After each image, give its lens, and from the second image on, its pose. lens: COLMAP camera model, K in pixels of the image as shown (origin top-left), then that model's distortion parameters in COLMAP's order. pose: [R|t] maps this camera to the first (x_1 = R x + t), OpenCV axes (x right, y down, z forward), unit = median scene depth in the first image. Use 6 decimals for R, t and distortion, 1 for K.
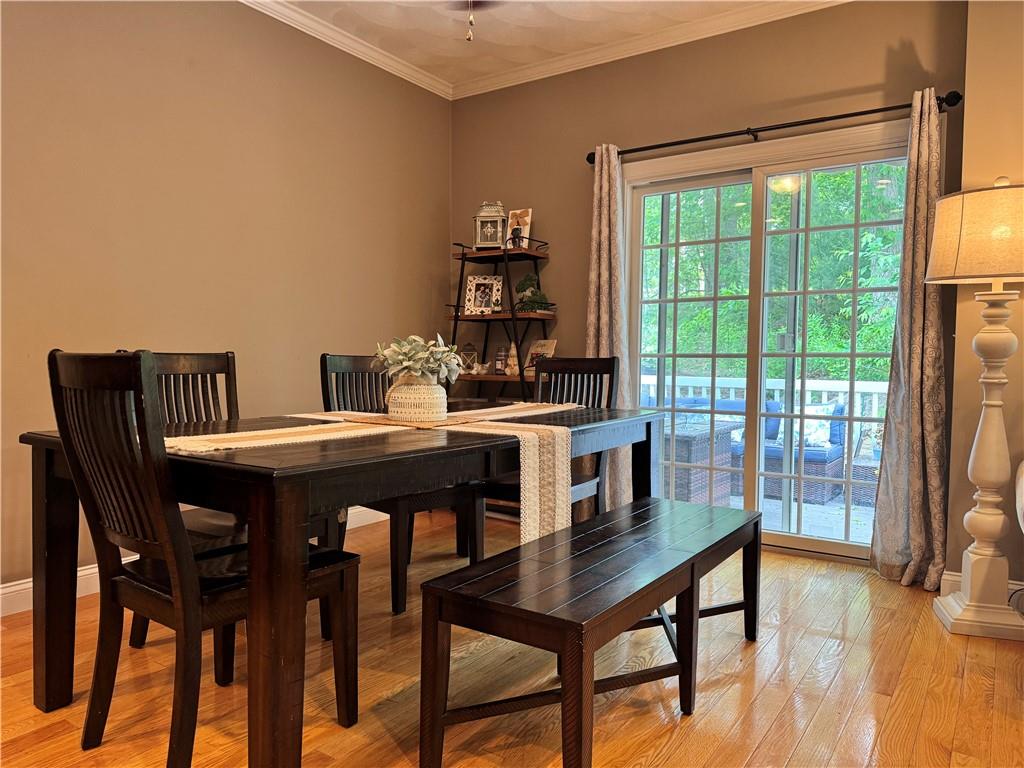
lens RADIAL K [[715.8, 0, 513.0], [0, 715.8, 394.0], [0, 0, 1]] dist [0.092653, -0.123491]
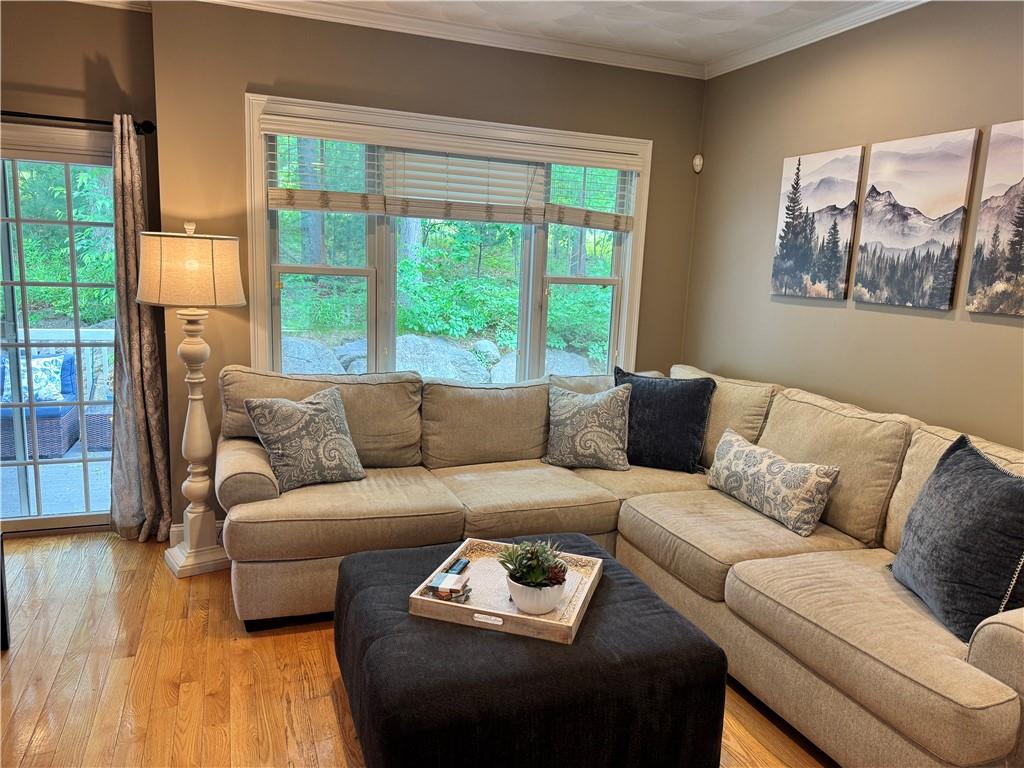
lens RADIAL K [[726.4, 0, 510.7], [0, 726.4, 387.1], [0, 0, 1]] dist [0.043401, -0.053600]
pose [[0.569863, -0.122038, 0.812627, -0.060672], [0.010122, 0.989878, 0.141559, -0.146838], [-0.821677, -0.072444, 0.565330, -0.153948]]
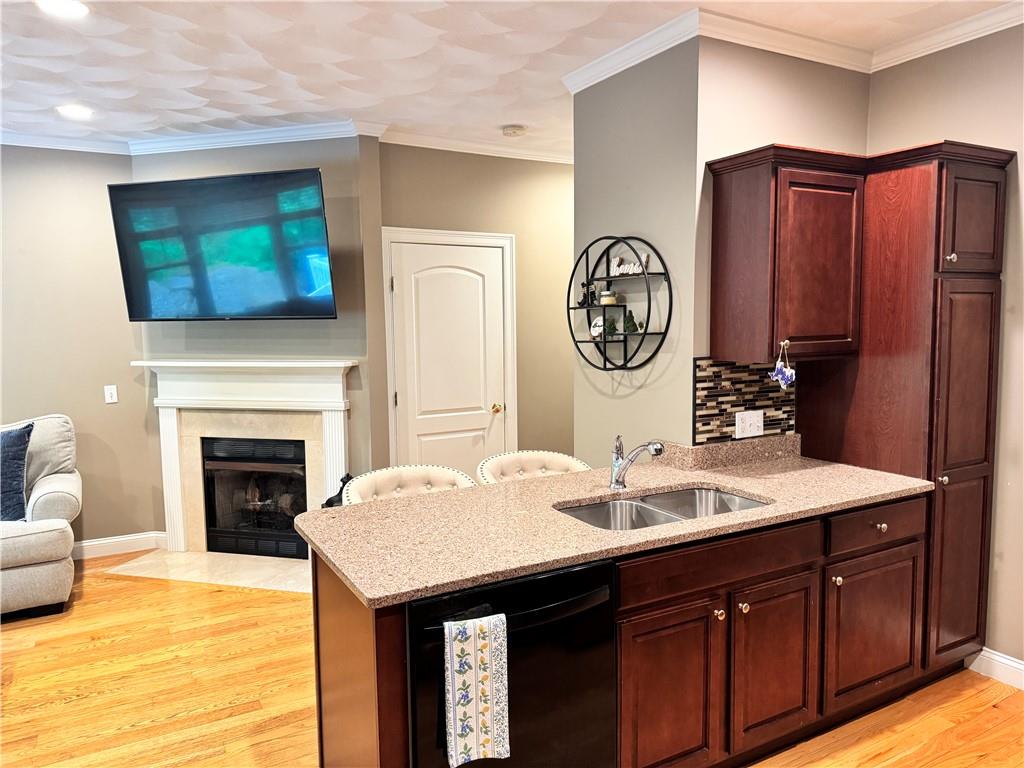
lens RADIAL K [[722.9, 0, 515.3], [0, 722.9, 384.1], [0, 0, 1]] dist [0.083772, -0.106677]
pose [[-0.896917, -0.037668, 0.440592, -0.612507], [0.029695, 0.988986, 0.145002, -0.206010], [-0.441201, 0.143139, -0.885919, 0.553655]]
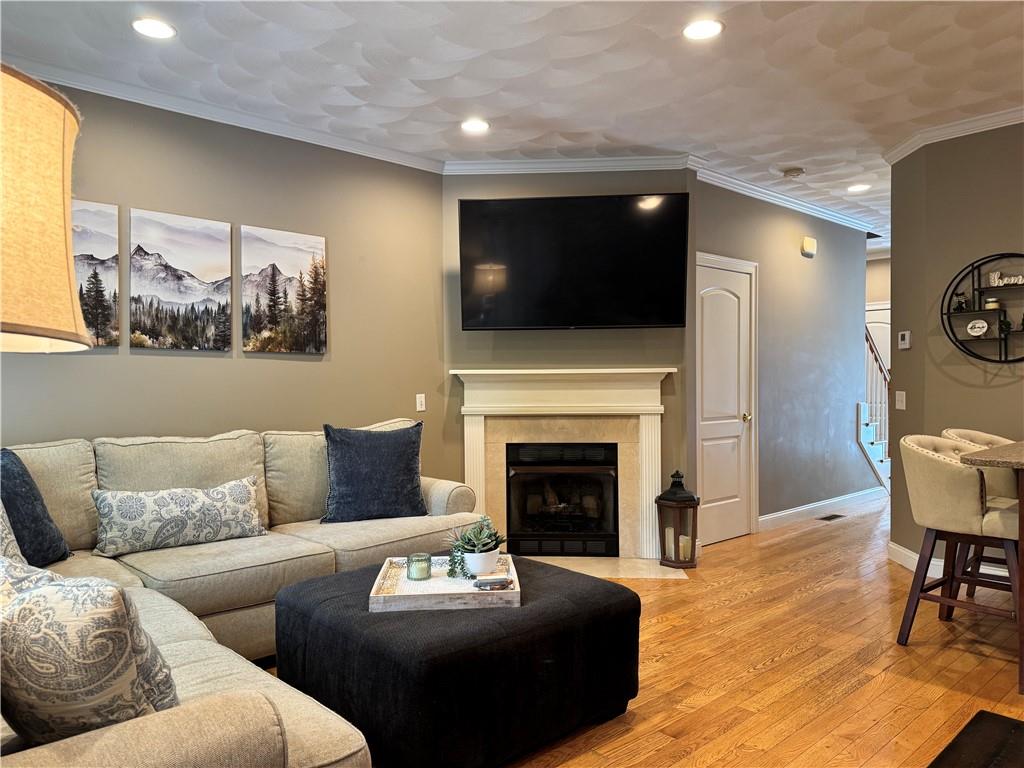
lens RADIAL K [[721.4, 0, 514.1], [0, 721.4, 389.0], [0, 0, 1]] dist [0.091630, -0.113429]
pose [[-0.973030, -0.005290, 0.230618, 0.241883], [0.010634, 0.997646, 0.067750, -0.121936], [-0.230434, 0.068375, -0.970683, 1.003906]]
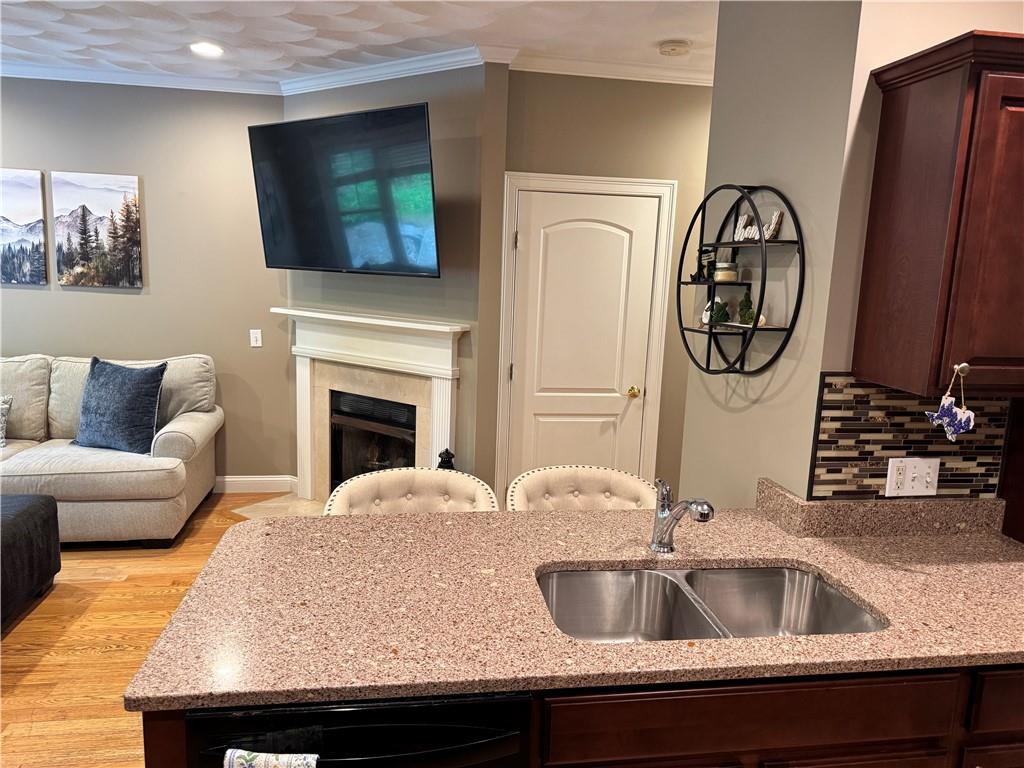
lens RADIAL K [[726.7, 0, 512.0], [0, 726.7, 389.6], [0, 0, 1]] dist [0.022989, -0.035467]
pose [[-0.685495, -0.158642, 0.710584, -0.669681], [-0.003946, 0.976768, 0.214262, -0.215270], [-0.728067, 0.144071, -0.670196, 0.238933]]
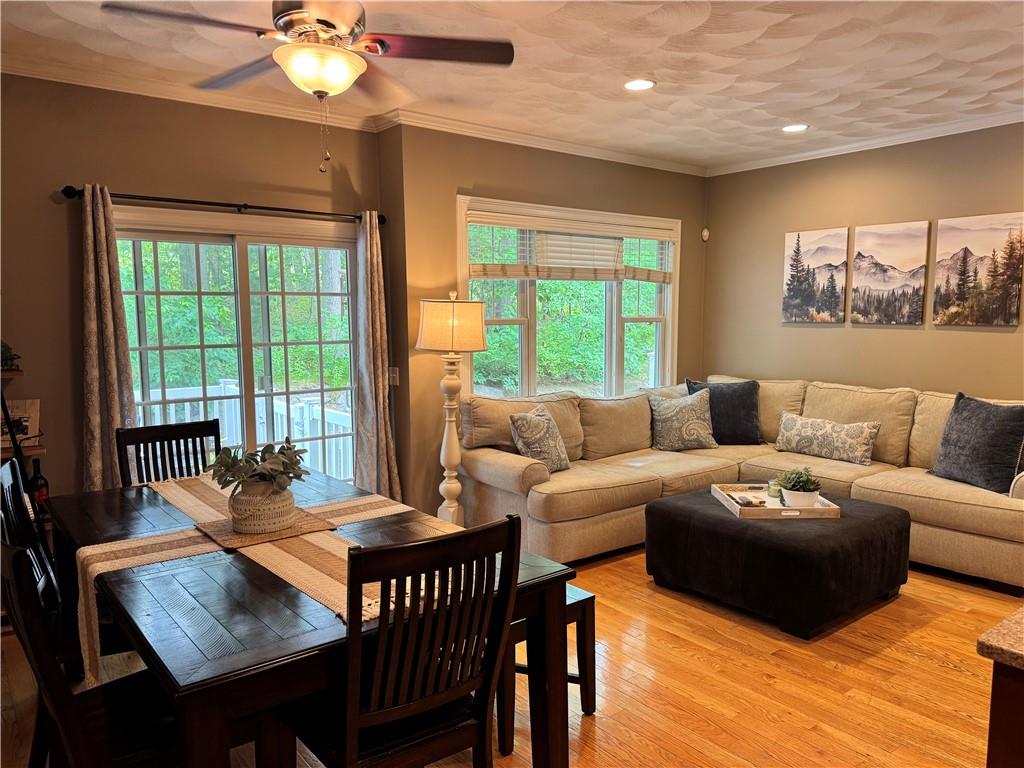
lens RADIAL K [[726.4, 0, 510.7], [0, 726.4, 387.1], [0, 0, 1]] dist [0.043401, -0.053600]
pose [[0.300037, -0.108073, 0.947786, -0.740936], [0.061276, 0.993693, 0.093909, -0.174063], [-0.951958, 0.029900, 0.304767, 0.275129]]
